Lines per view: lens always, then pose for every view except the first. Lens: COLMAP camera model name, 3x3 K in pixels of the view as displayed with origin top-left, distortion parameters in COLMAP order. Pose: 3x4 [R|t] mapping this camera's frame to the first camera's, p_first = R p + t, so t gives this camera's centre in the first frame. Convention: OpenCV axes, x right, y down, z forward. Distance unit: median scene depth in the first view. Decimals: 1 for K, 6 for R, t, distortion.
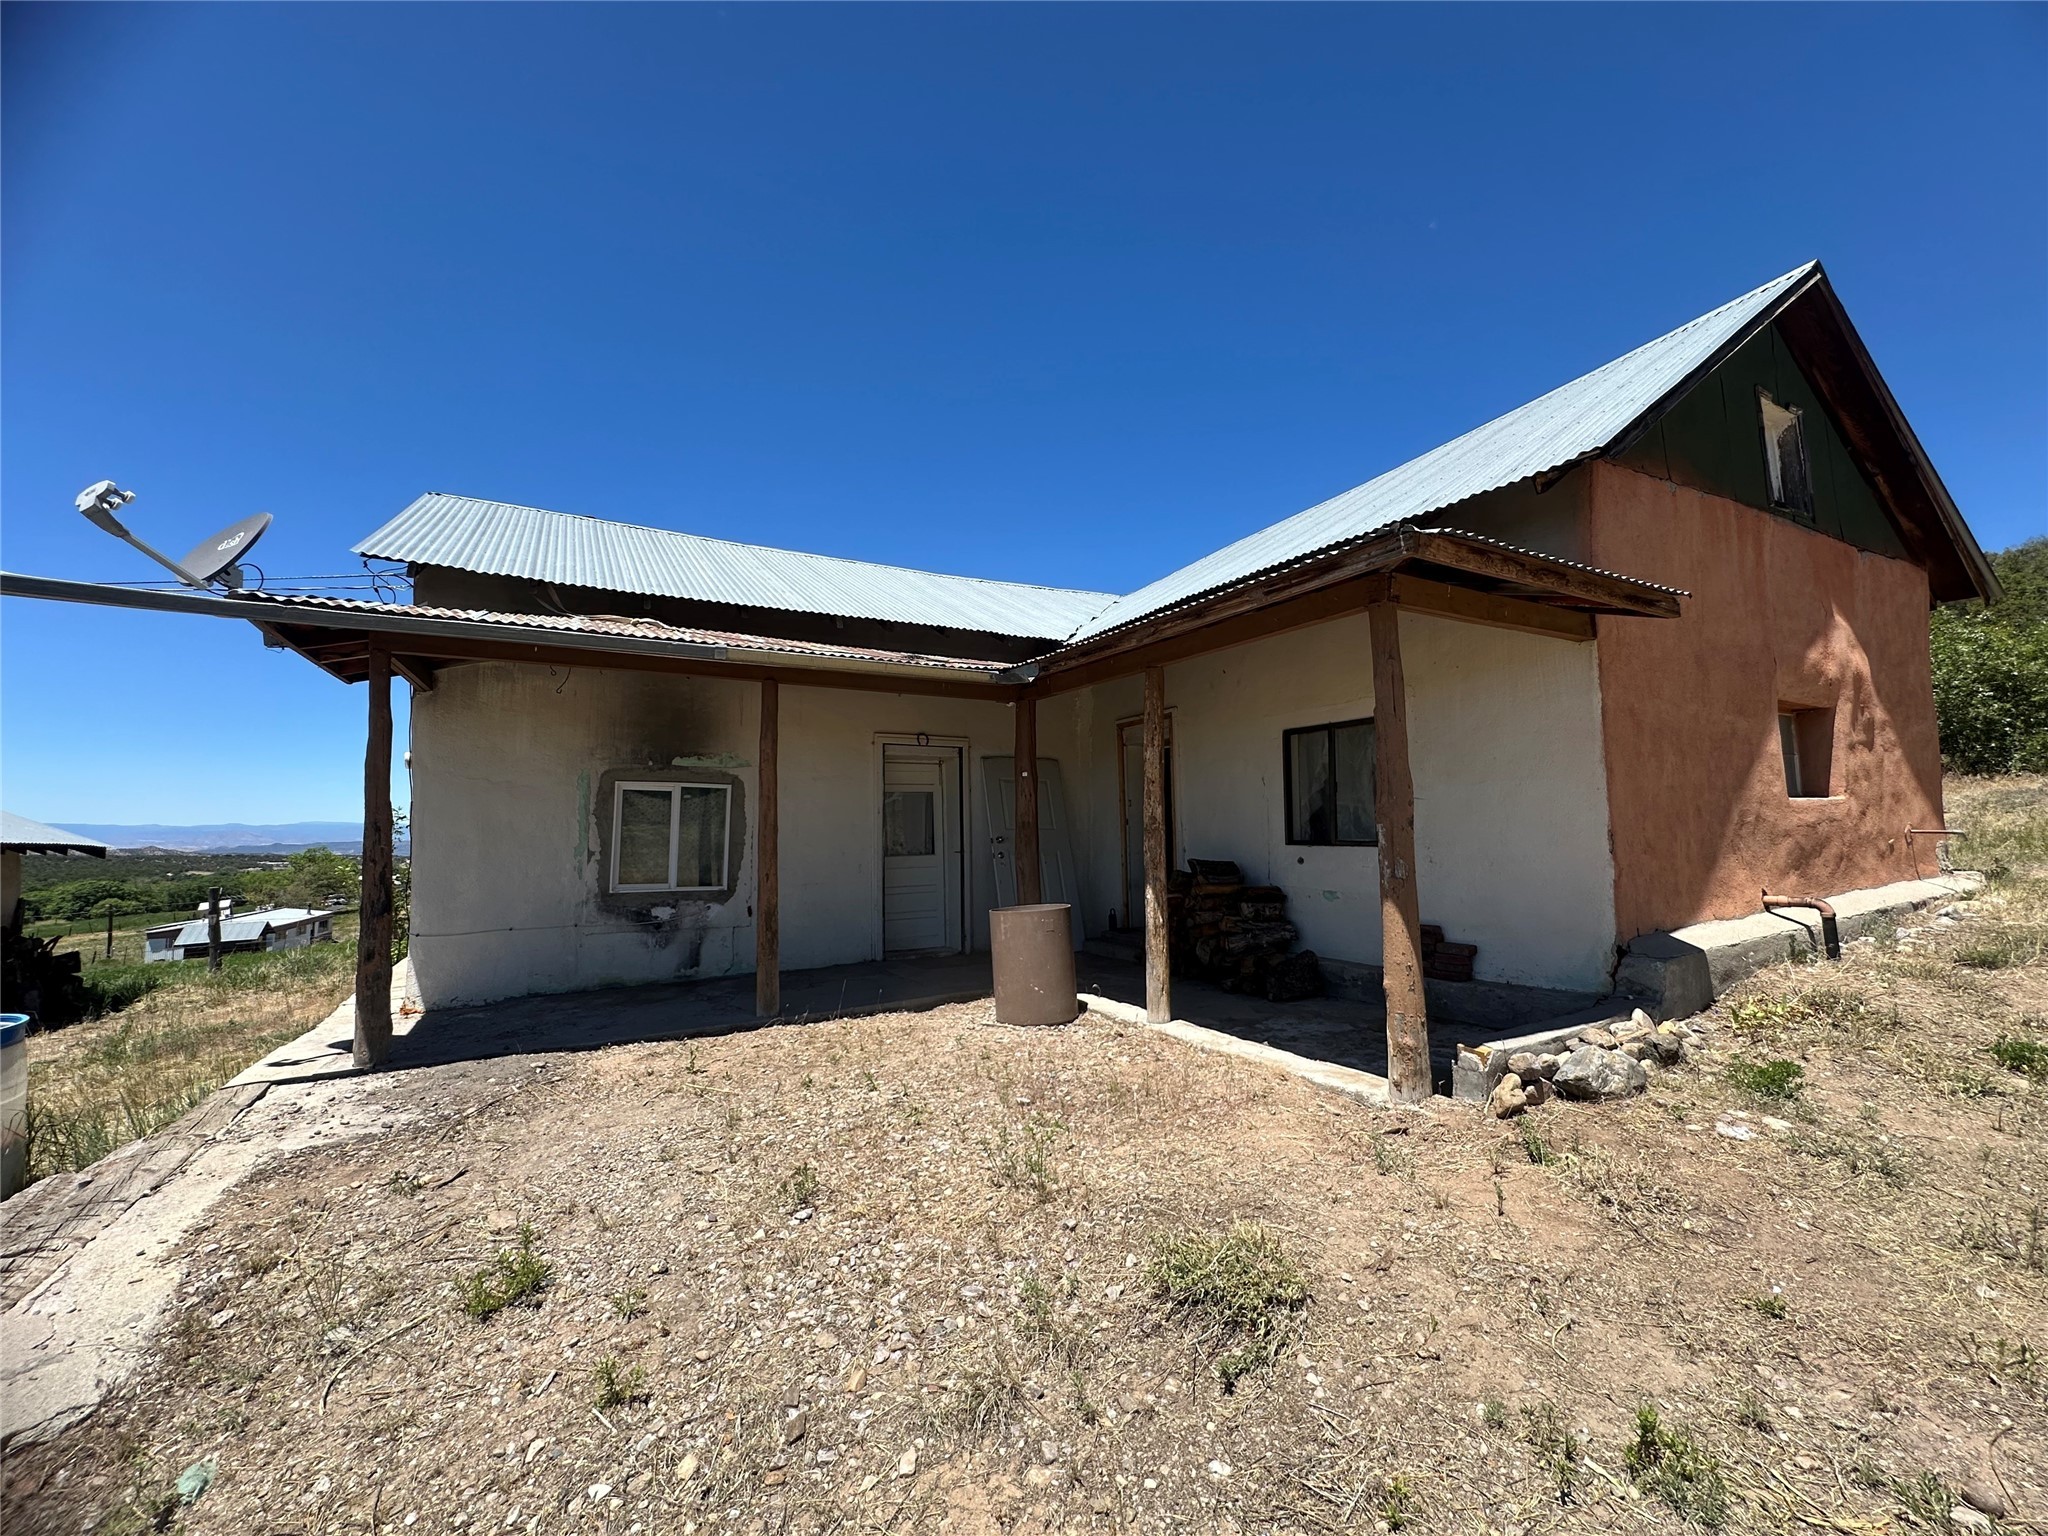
lens RADIAL K [[817.9, 0, 1022.6], [0, 817.9, 769.5], [0, 0, 1]] dist [-0.002861, 0.000725]
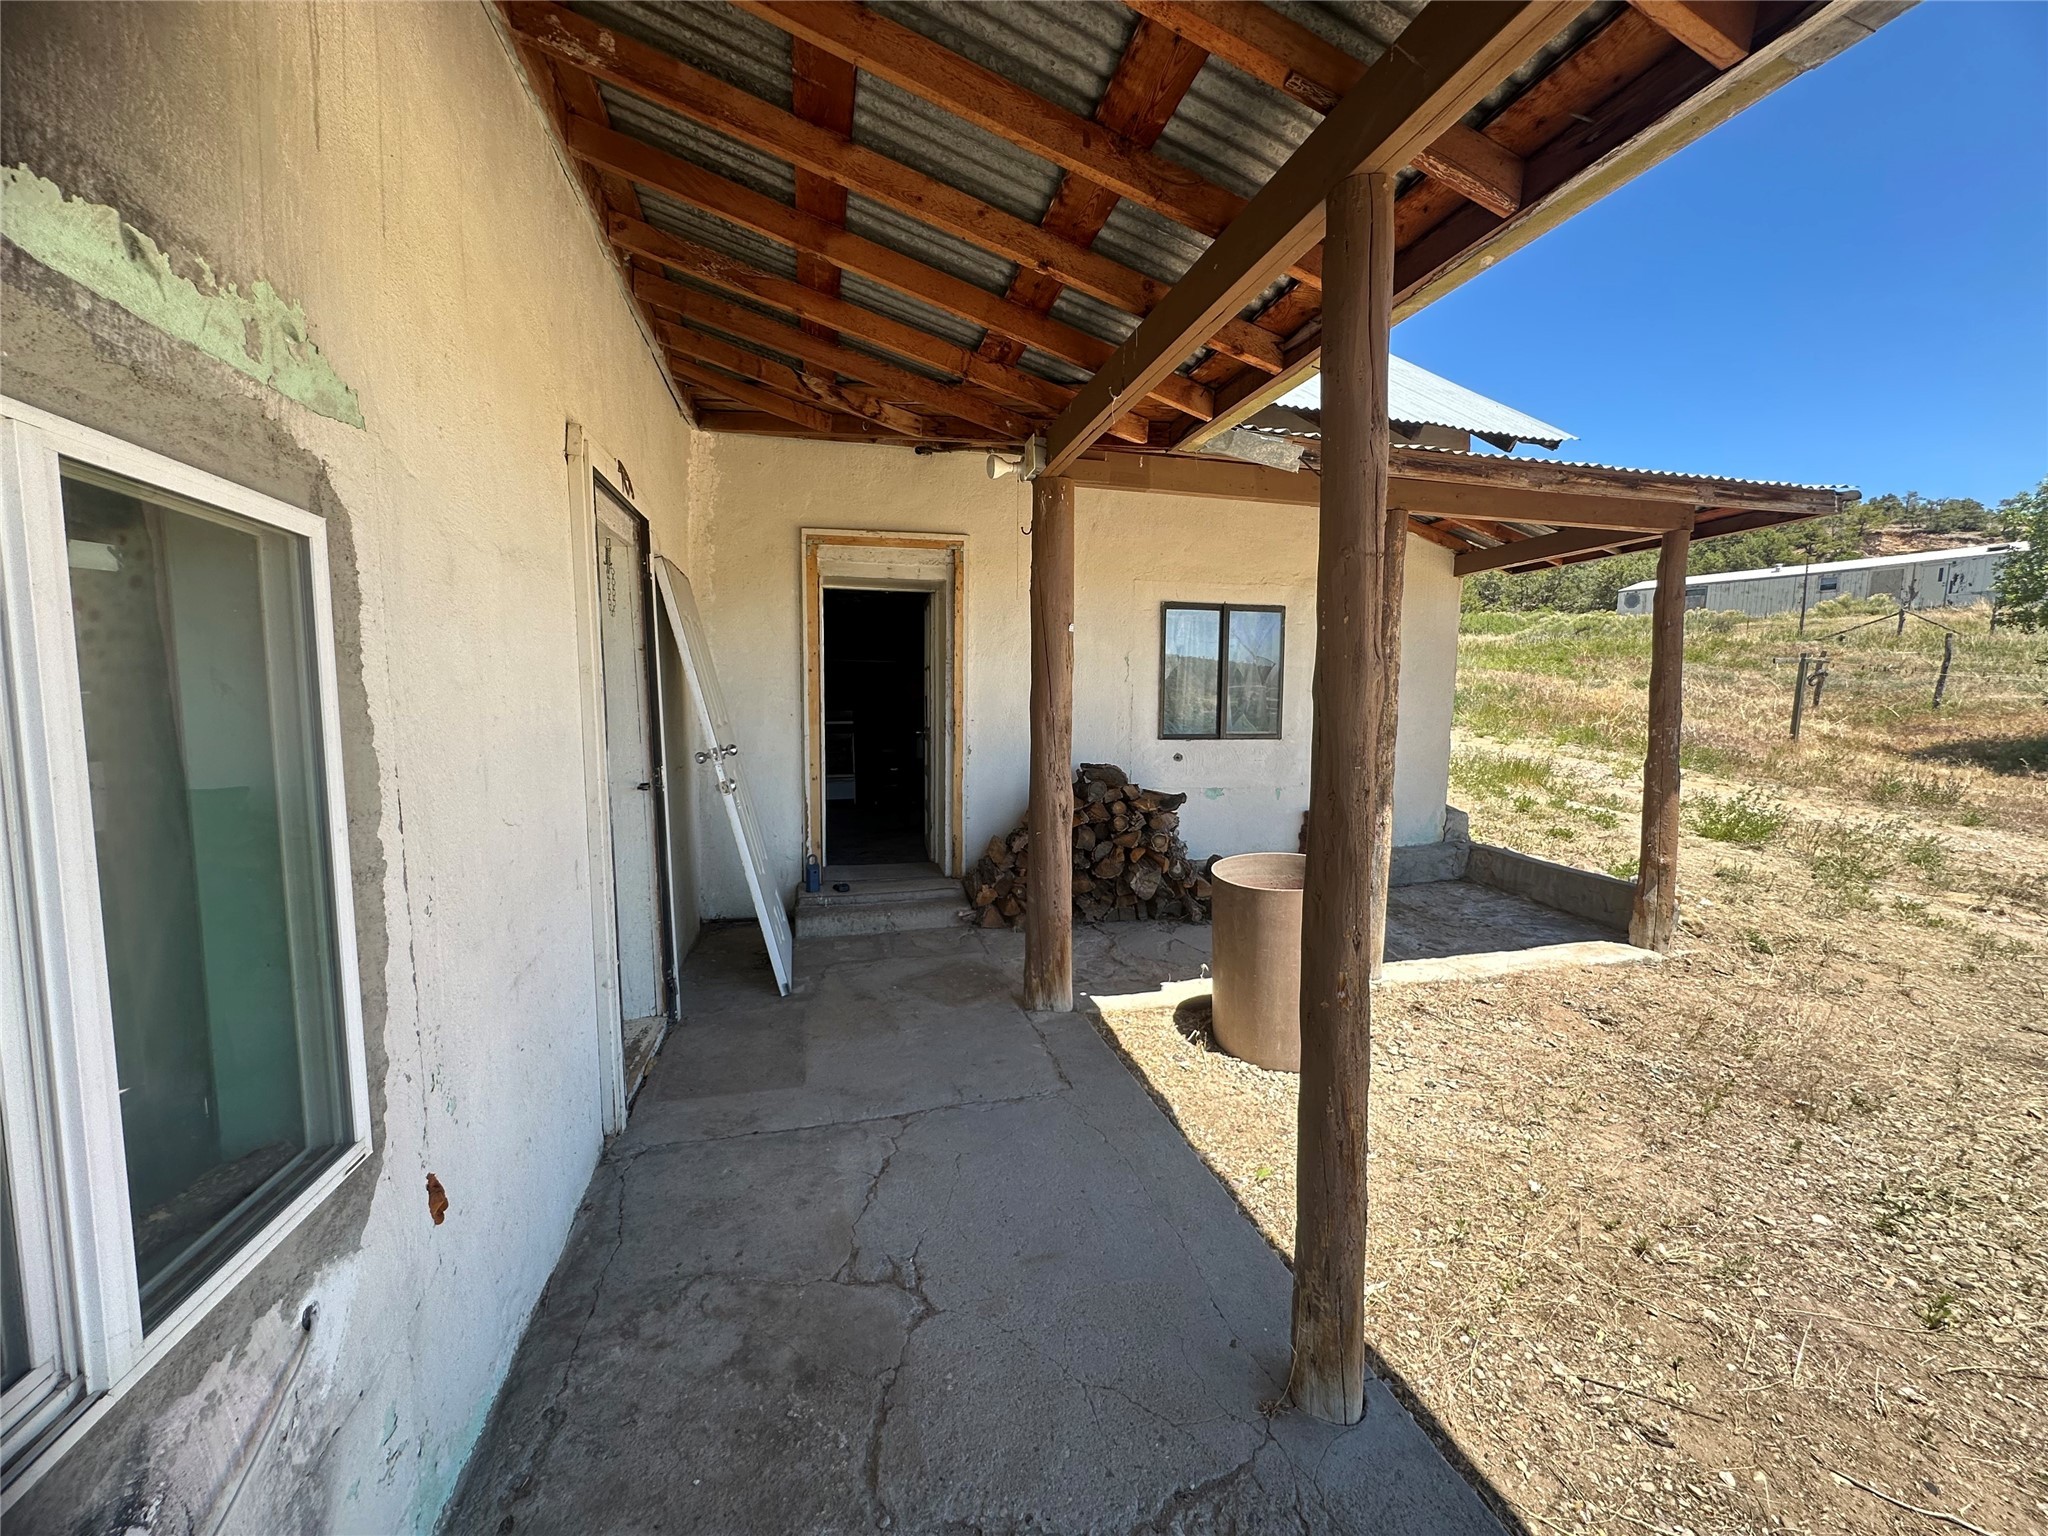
lens RADIAL K [[817.9, 0, 1026.3], [0, 817.9, 769.7], [0, 0, 1]] dist [-0.002861, 0.000725]
pose [[0.256201, -0.082814, 0.963070, -0.590045], [-0.079678, 0.991123, 0.106423, 0.048562], [-0.963334, -0.104001, 0.247328, 1.020009]]
